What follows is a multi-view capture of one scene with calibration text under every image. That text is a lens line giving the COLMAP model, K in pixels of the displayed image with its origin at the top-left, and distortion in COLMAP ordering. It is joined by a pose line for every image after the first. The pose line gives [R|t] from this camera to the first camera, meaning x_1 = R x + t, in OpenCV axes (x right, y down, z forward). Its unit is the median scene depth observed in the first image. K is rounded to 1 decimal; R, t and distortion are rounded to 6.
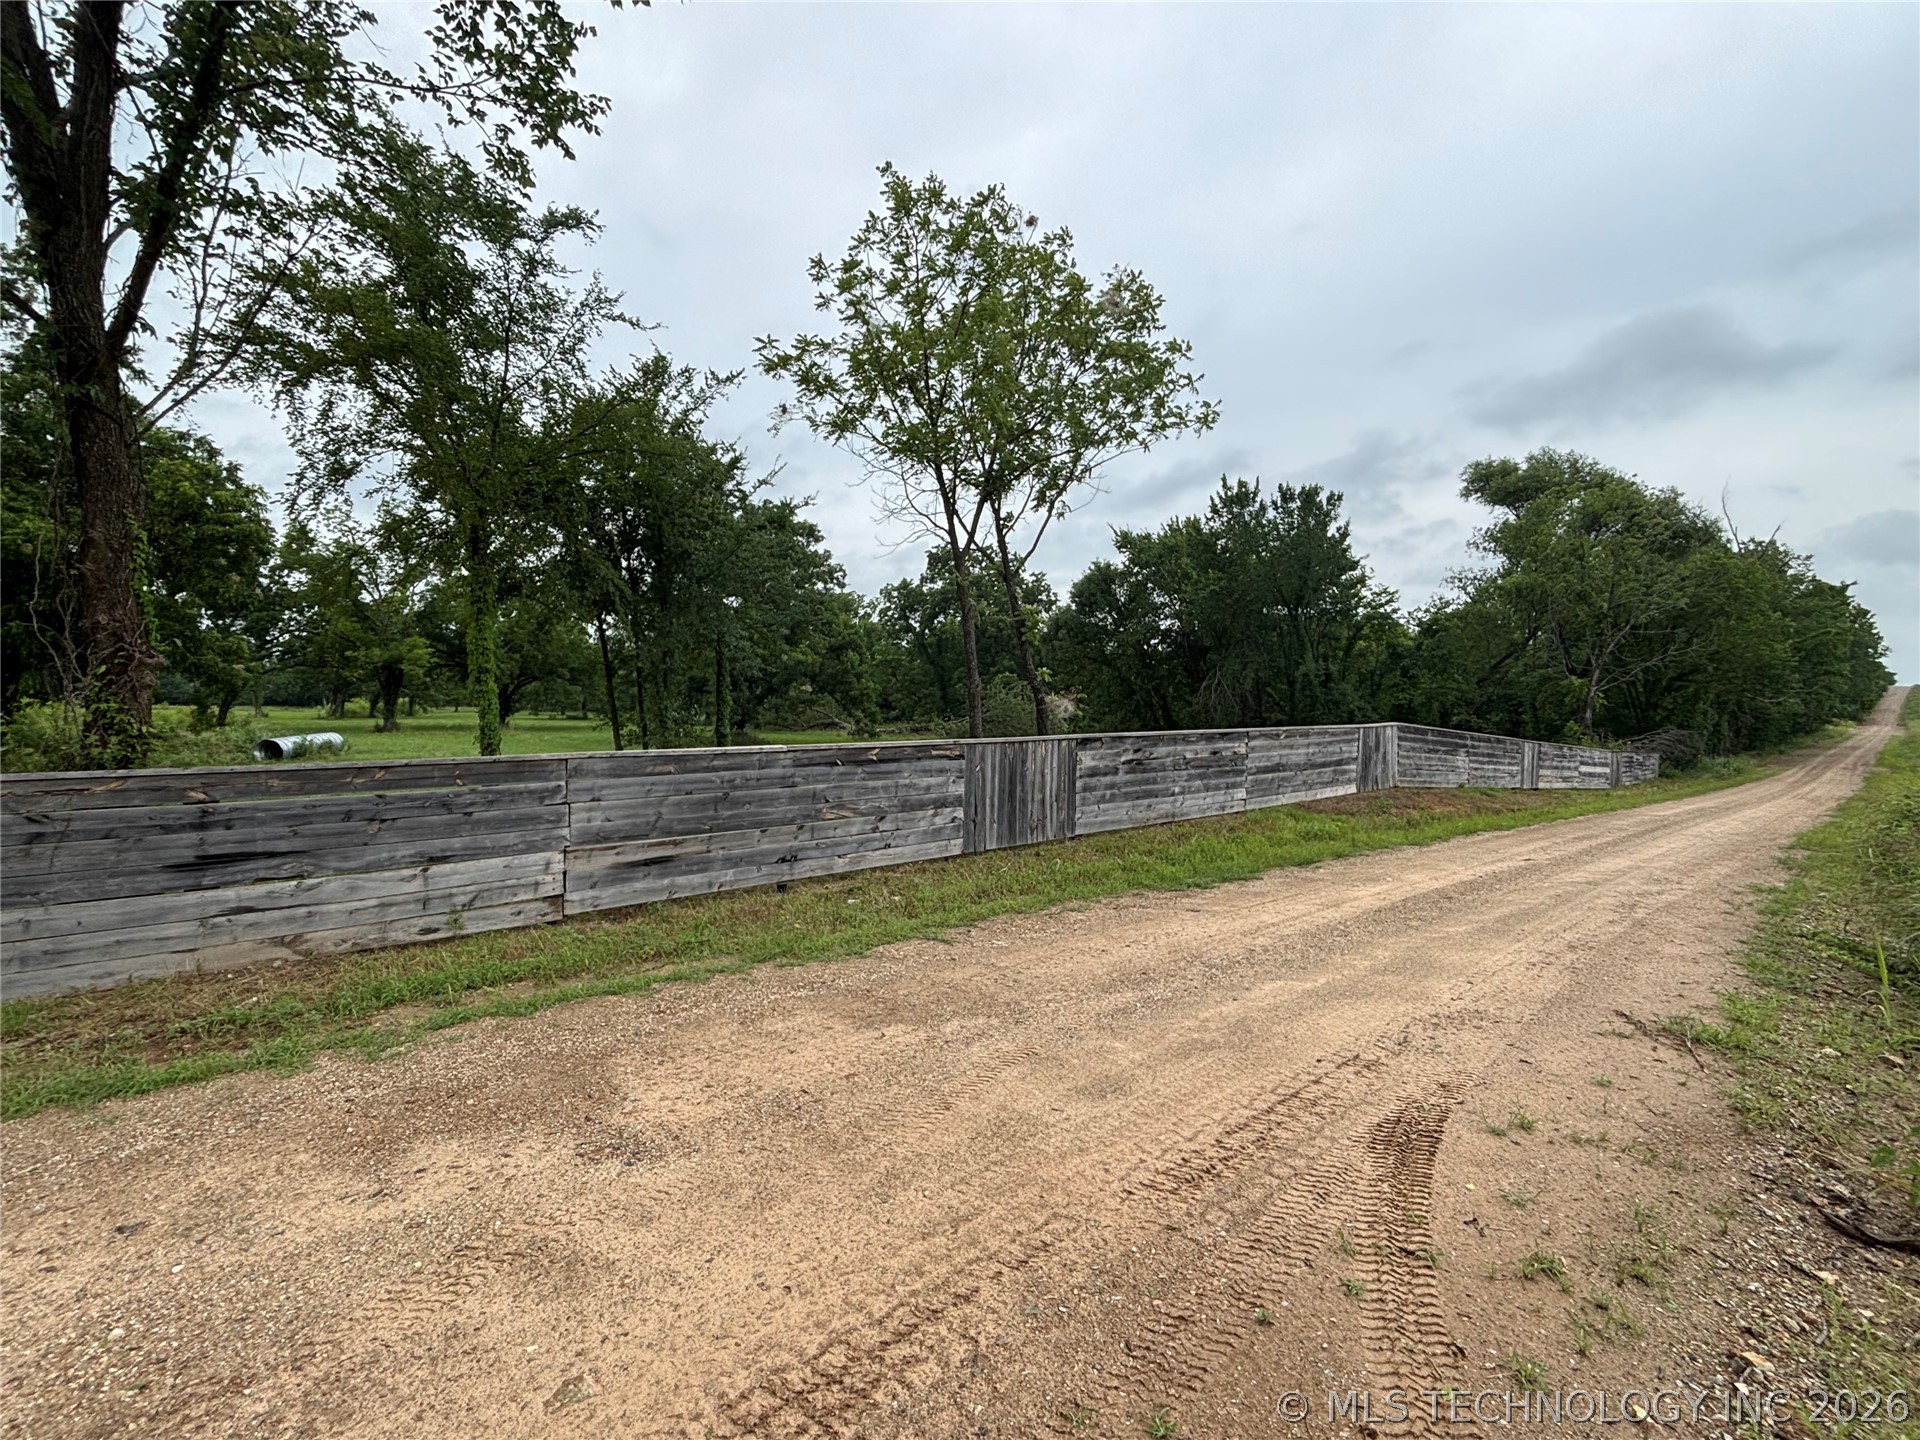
lens RADIAL K [[897.3, 0, 961.1], [0, 897.3, 721.5], [0, 0, 1]] dist [0.027091, -0.000051]
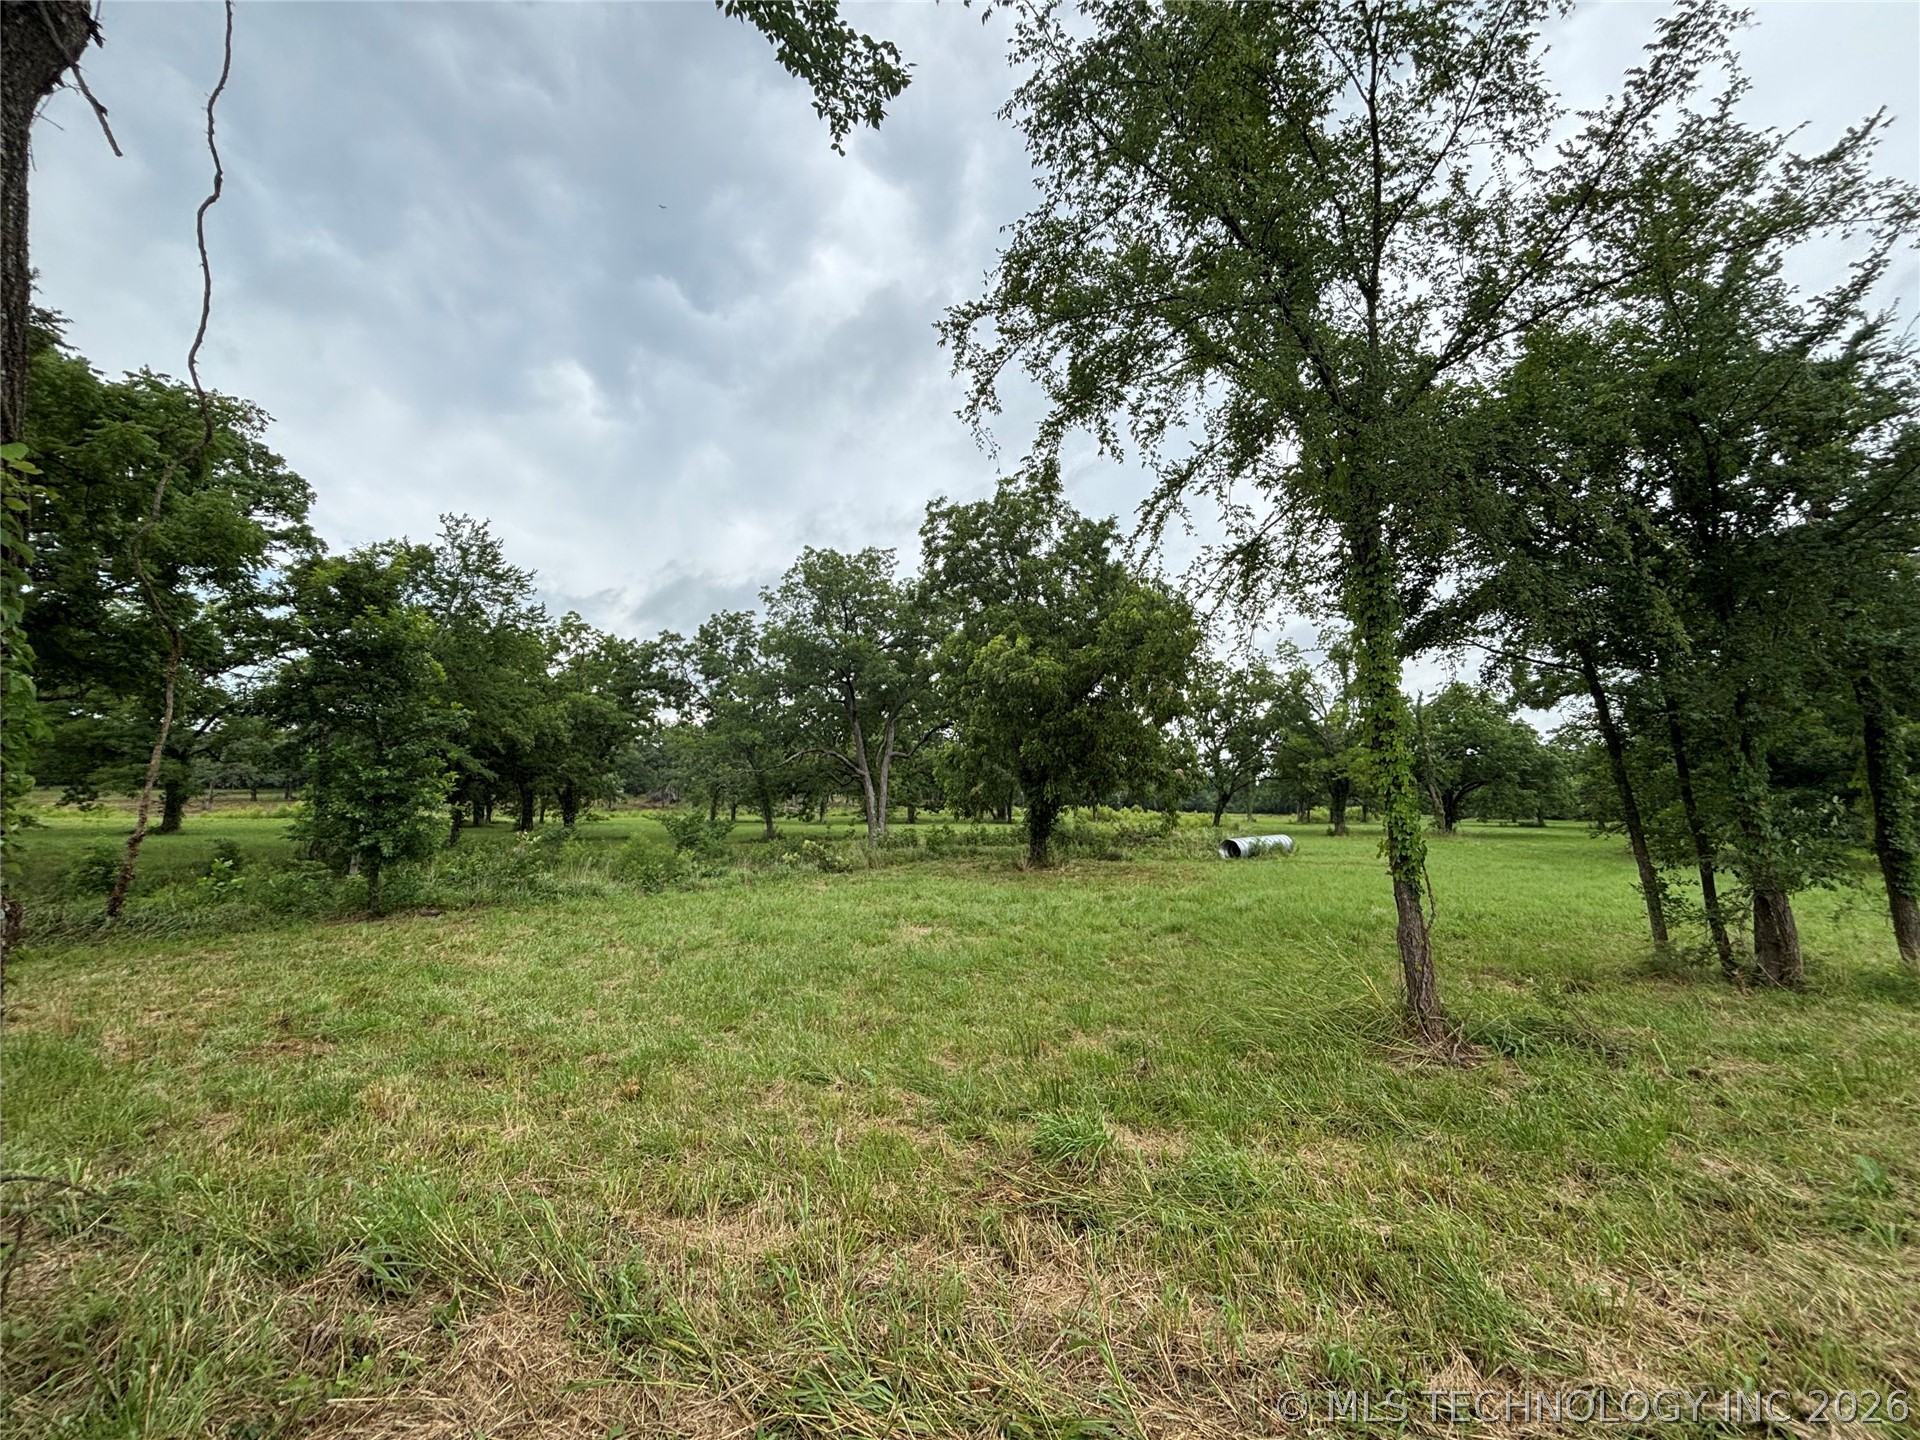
lens RADIAL K [[766.6, 0, 919.0], [0, 766.6, 724.7], [0, 0, 1]] dist [-0.009460, 0.000442]
pose [[0.476617, -0.103131, -0.873041, -0.051973], [-0.014486, 0.992039, -0.125097, 0.001465], [0.878992, 0.072270, 0.471329, 0.107697]]
